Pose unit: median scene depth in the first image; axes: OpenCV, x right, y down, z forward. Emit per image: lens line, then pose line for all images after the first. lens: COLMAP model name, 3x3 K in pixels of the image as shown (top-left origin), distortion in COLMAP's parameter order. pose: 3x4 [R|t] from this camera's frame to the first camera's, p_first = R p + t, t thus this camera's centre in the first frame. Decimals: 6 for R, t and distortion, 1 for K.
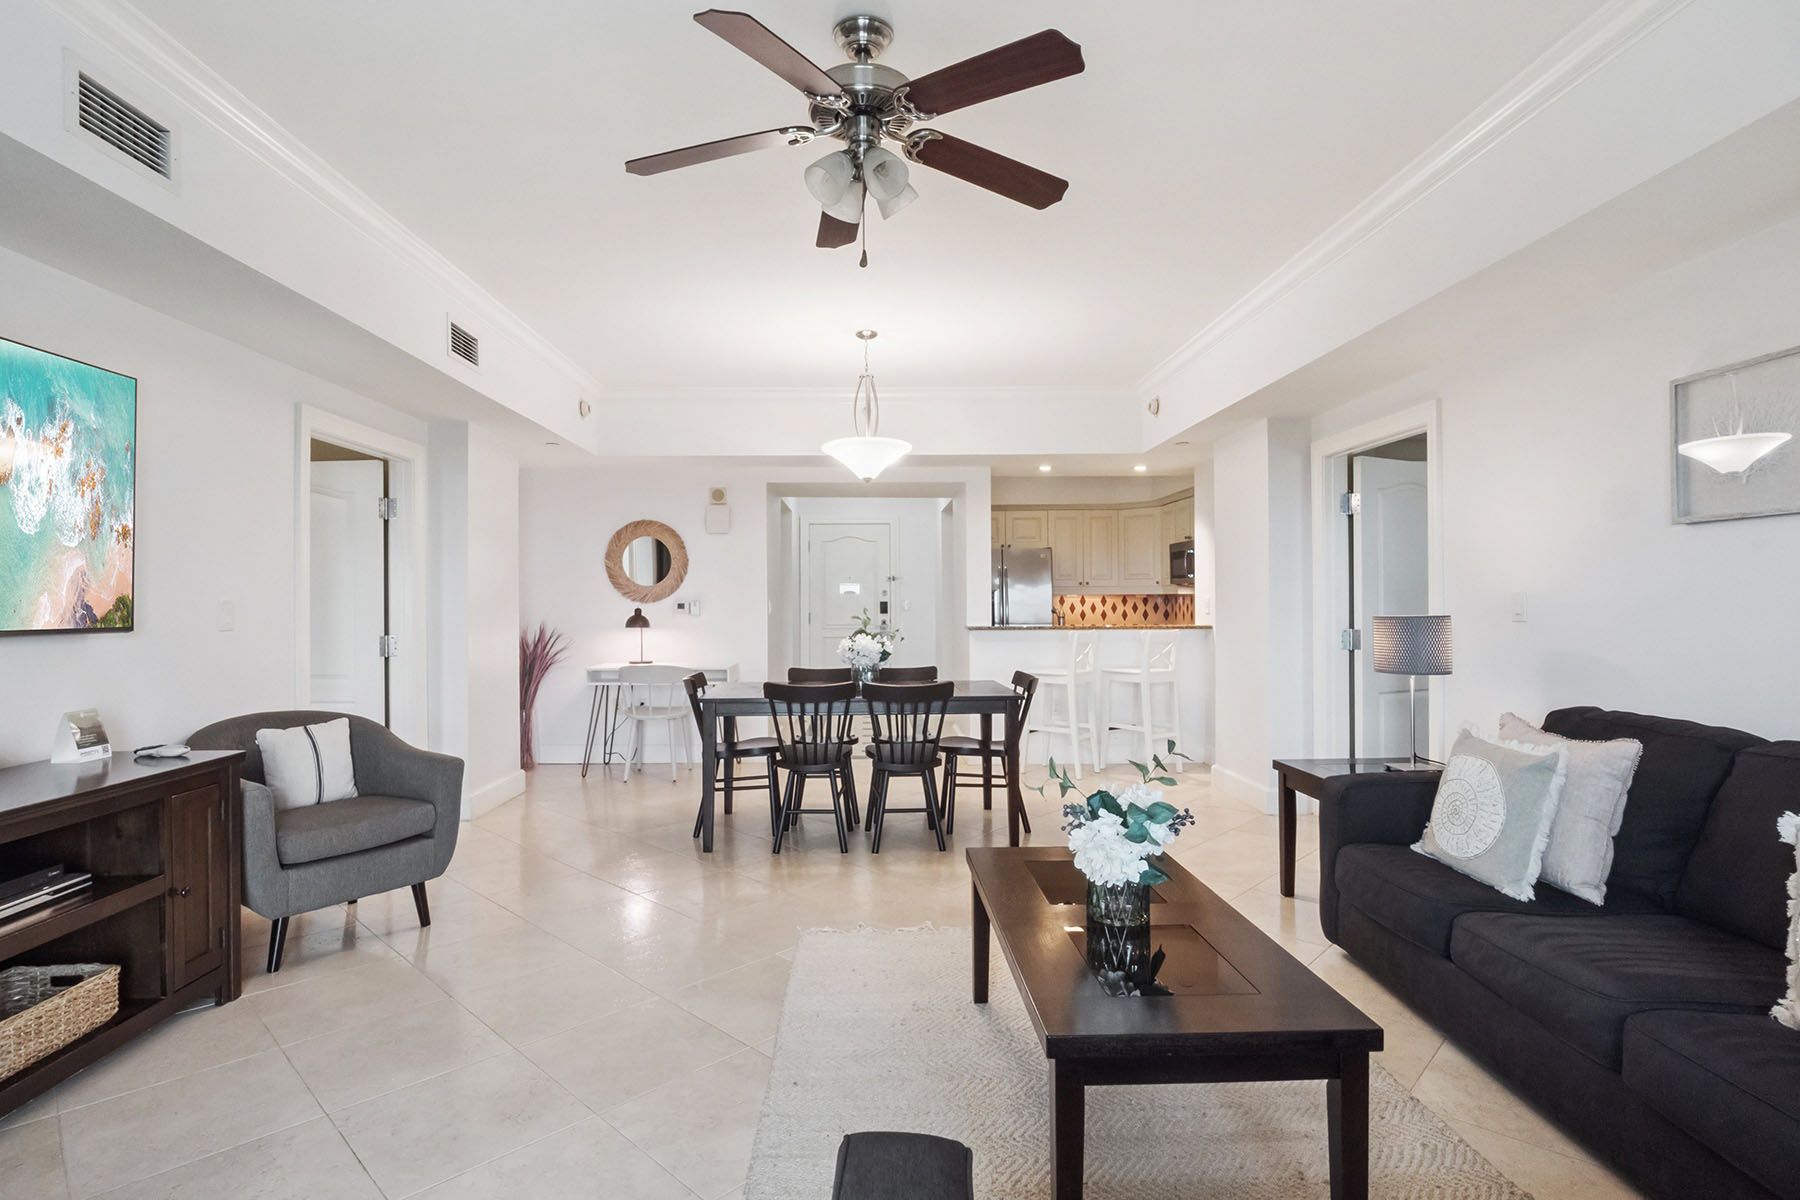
lens RADIAL K [[893.3, 0, 887.4], [0, 893.3, 603.3], [0, 0, 1]] dist [-0.004206, -0.005616]
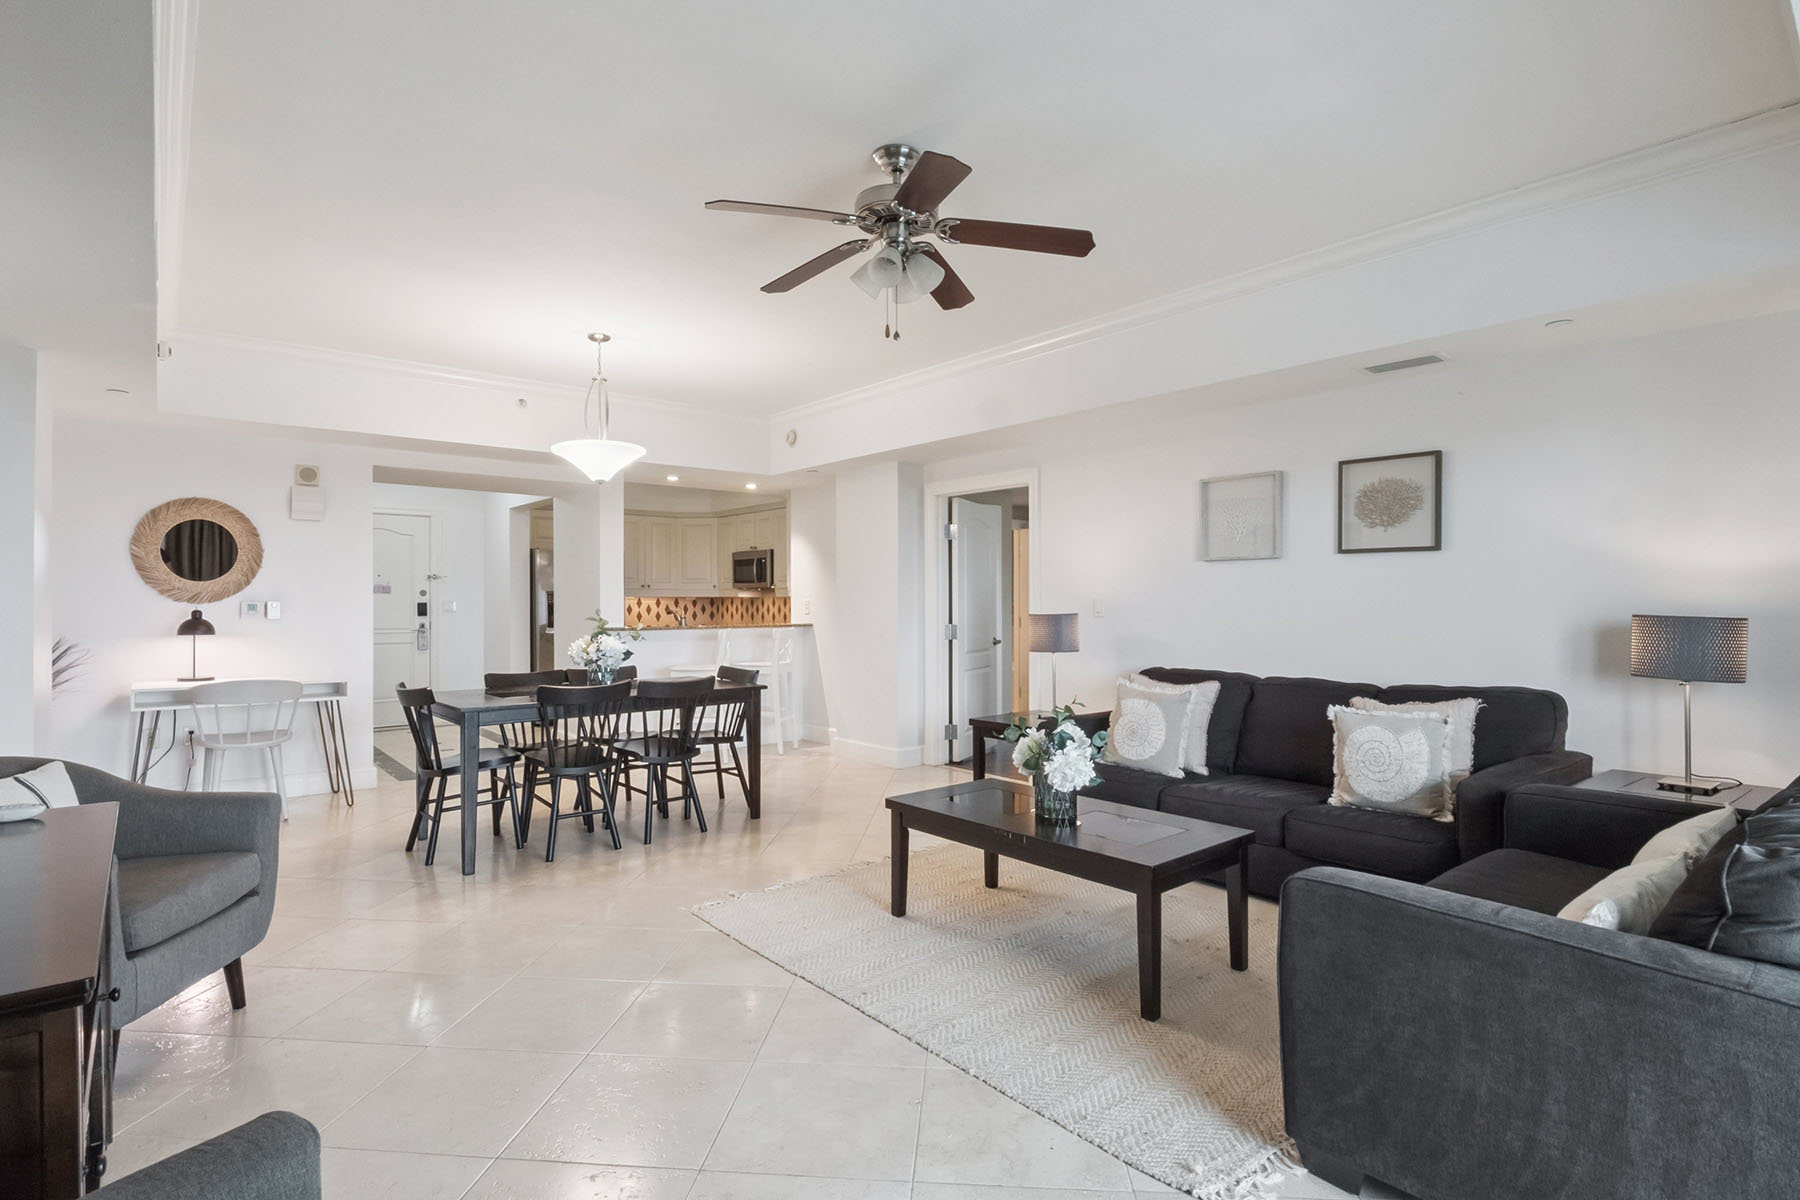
lens RADIAL K [[893.3, 0, 897.4], [0, 893.3, 600.9], [0, 0, 1]] dist [-0.004206, -0.005616]
pose [[0.767872, 0.005215, 0.640582, -0.407289], [-0.001788, 0.999980, -0.005997, 0.001420], [-0.640600, 0.003459, 0.767867, 0.010951]]
